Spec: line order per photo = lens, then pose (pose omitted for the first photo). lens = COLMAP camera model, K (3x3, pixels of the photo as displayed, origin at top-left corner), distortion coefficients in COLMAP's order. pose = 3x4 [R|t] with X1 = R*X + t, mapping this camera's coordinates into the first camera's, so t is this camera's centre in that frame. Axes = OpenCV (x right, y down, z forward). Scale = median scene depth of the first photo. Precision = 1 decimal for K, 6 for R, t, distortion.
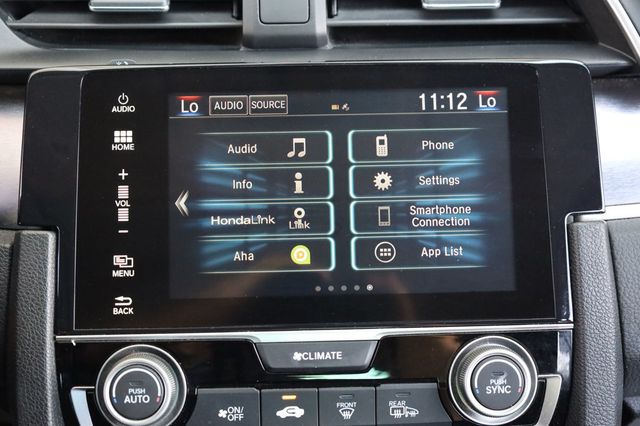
lens RADIAL K [[931.1, 0, 320.0], [0, 931.1, 213.0], [0, 0, 1]] dist [0.002630, -0.014313]
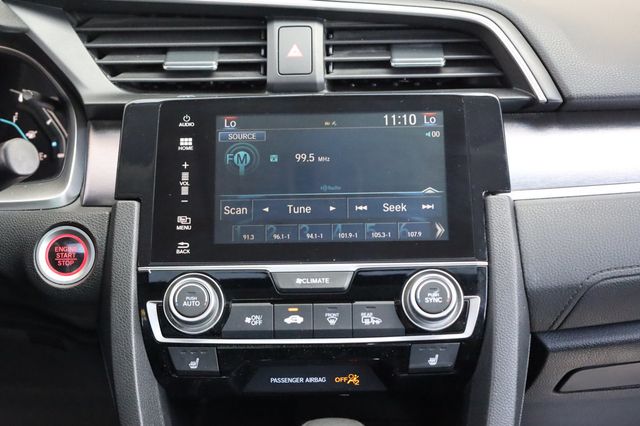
lens RADIAL K [[1338.8, 0, 320.0], [0, 1338.8, 213.0], [0, 0, 1]] dist [-0.026707, -0.141945]
pose [[0.998639, -0.002207, -0.052111, 0.118962], [-0.009552, 0.974467, -0.224327, 0.519449], [0.051276, 0.224519, 0.973120, -1.081568]]
